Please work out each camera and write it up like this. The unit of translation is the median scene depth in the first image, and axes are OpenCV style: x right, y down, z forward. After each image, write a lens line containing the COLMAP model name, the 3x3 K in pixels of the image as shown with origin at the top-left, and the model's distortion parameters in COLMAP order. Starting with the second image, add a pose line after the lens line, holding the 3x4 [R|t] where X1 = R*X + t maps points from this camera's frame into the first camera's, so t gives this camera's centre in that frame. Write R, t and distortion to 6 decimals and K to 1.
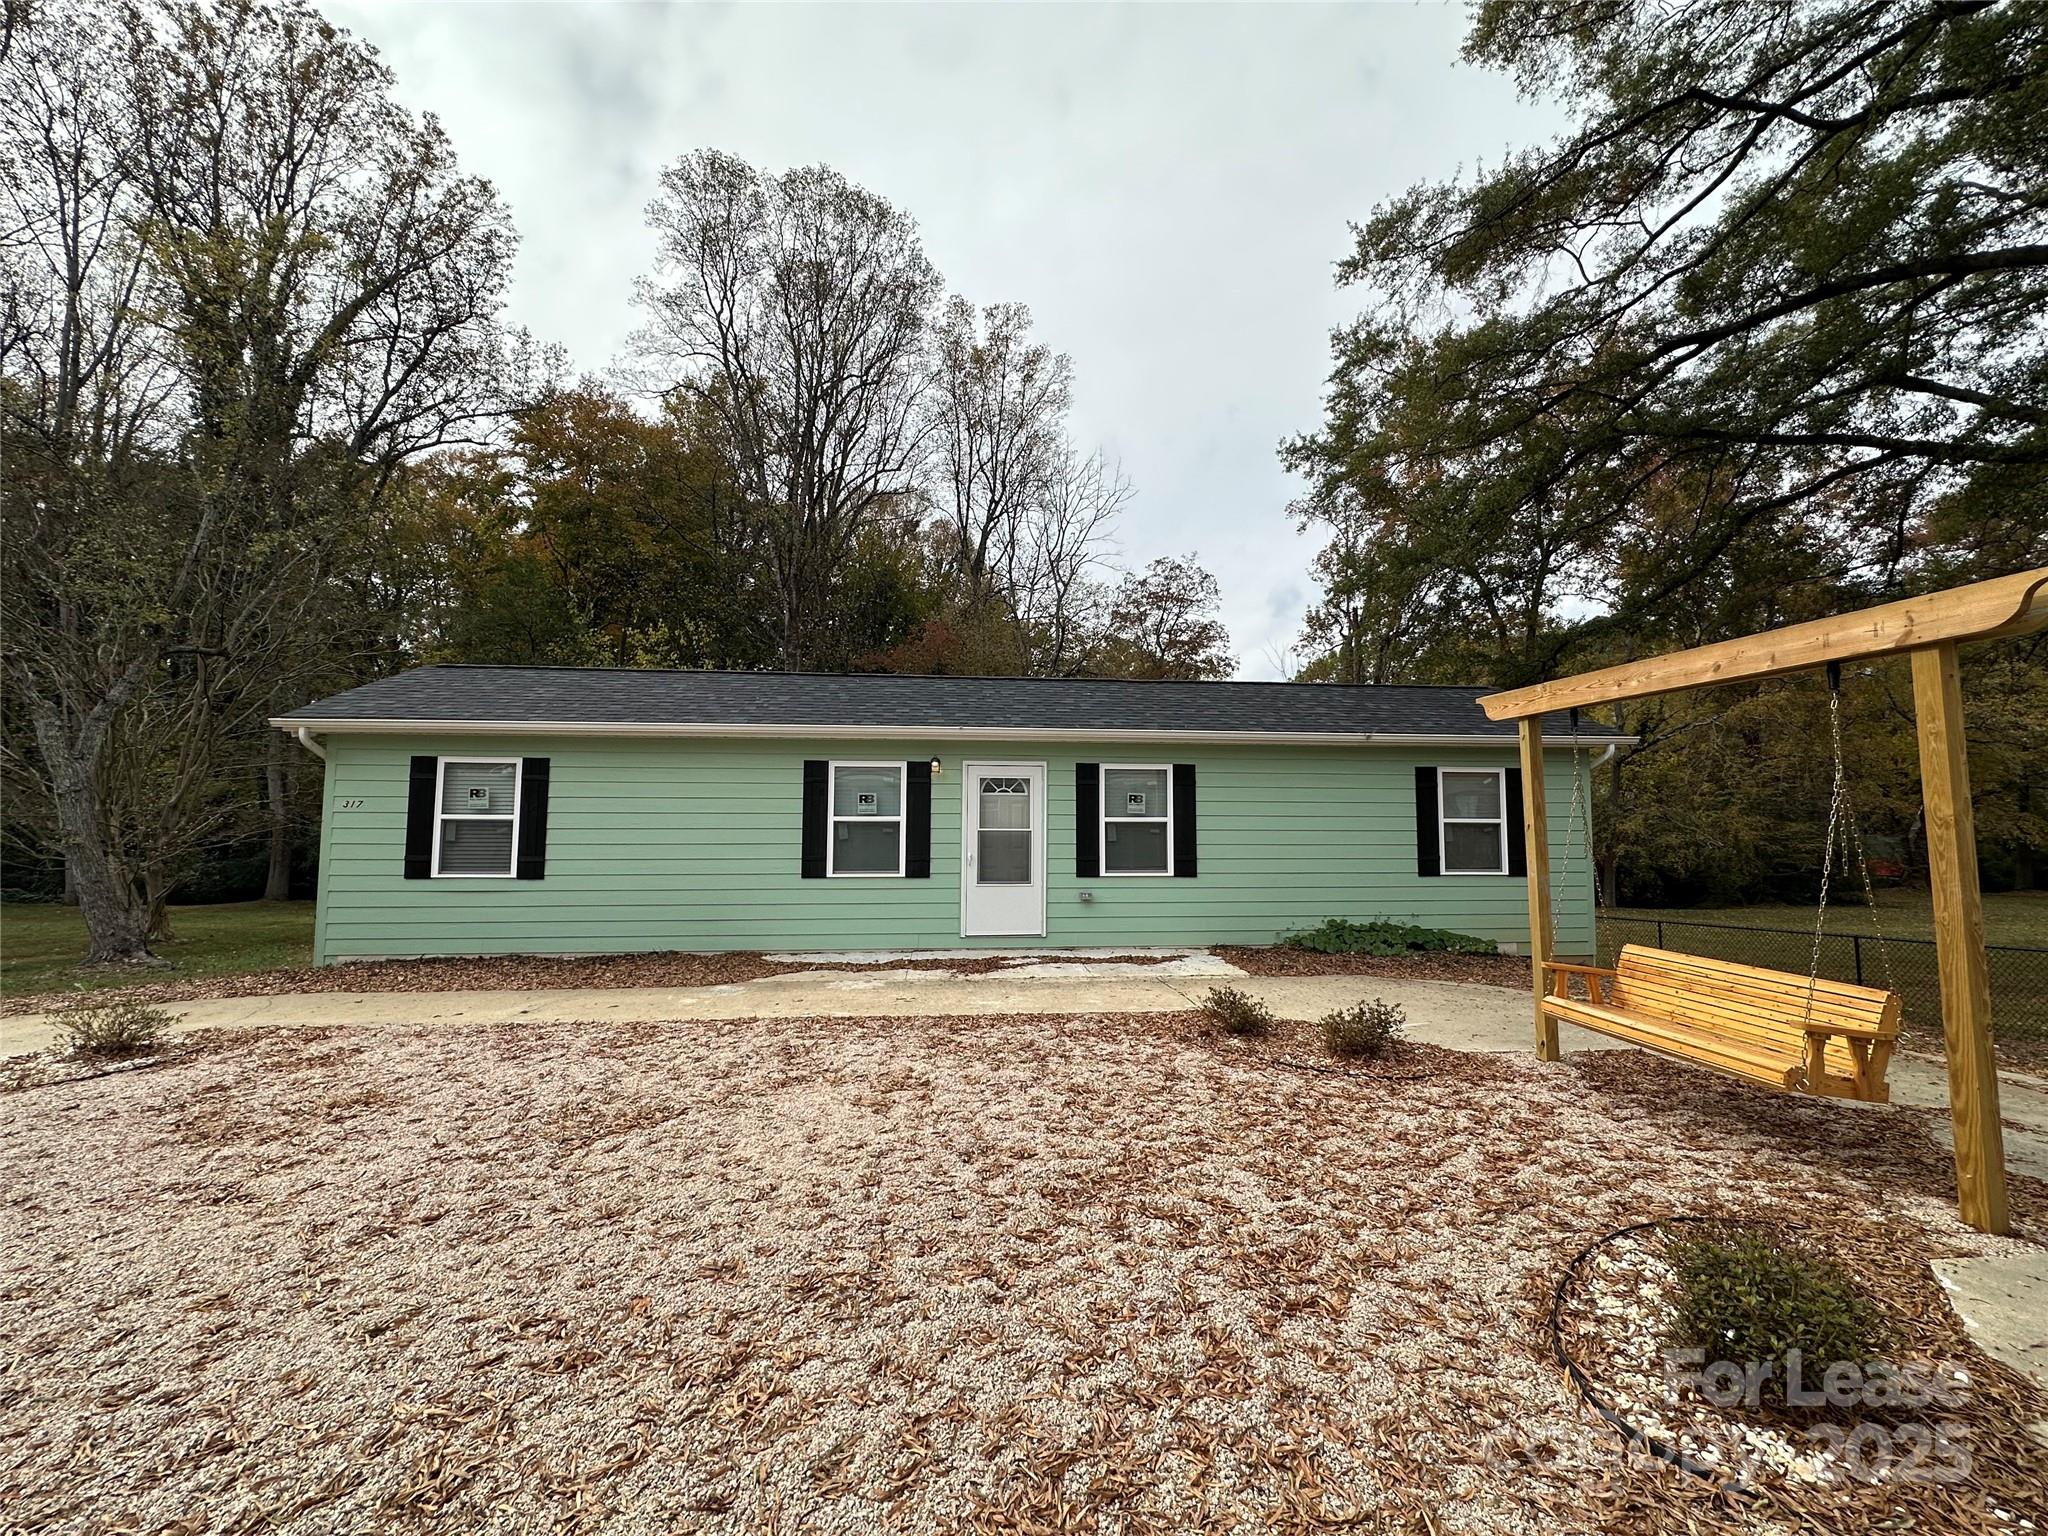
lens RADIAL K [[764.8, 0, 1024.0], [0, 764.8, 768.0], [0, 0, 1]] dist [-0.011555, 0.000008]
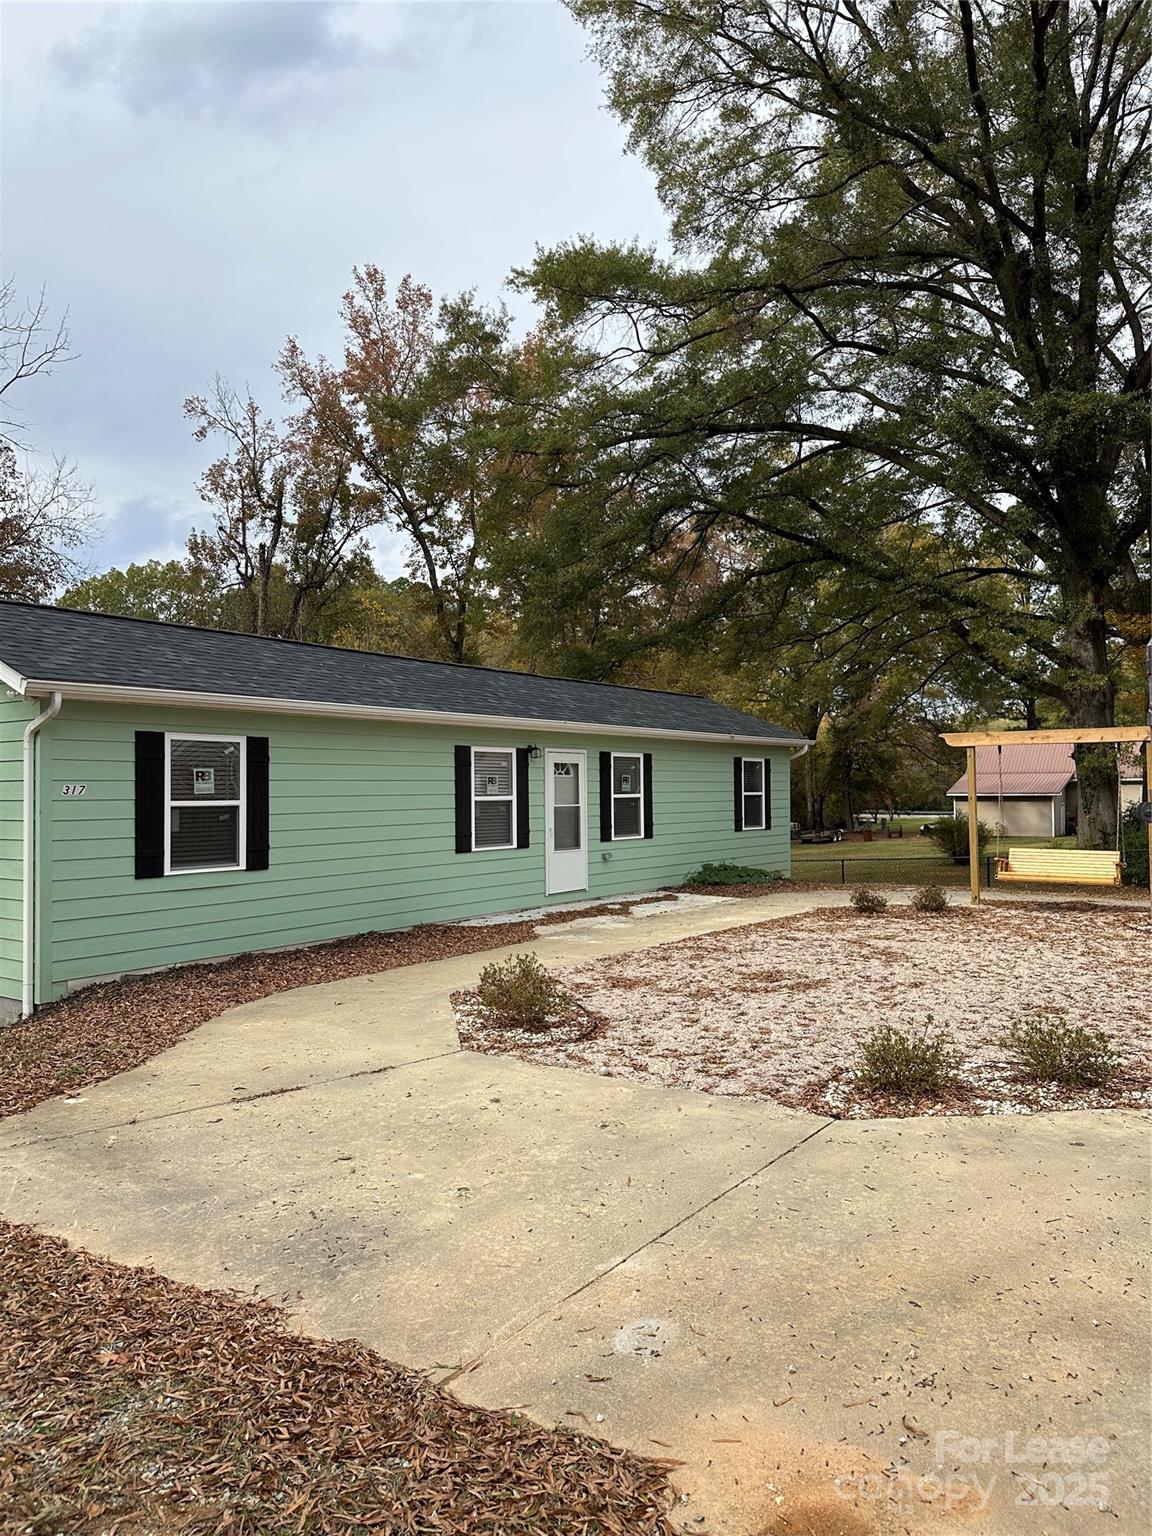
lens RADIAL K [[1072.7, 0, 576.0], [0, 1072.7, 768.0], [0, 0, 1]] dist [0.001847, -0.002058]
pose [[0.649833, 0.004814, 0.760062, -1.321961], [-0.030256, 0.999351, 0.019539, -0.012431], [-0.759475, -0.035693, 0.649557, -0.116379]]
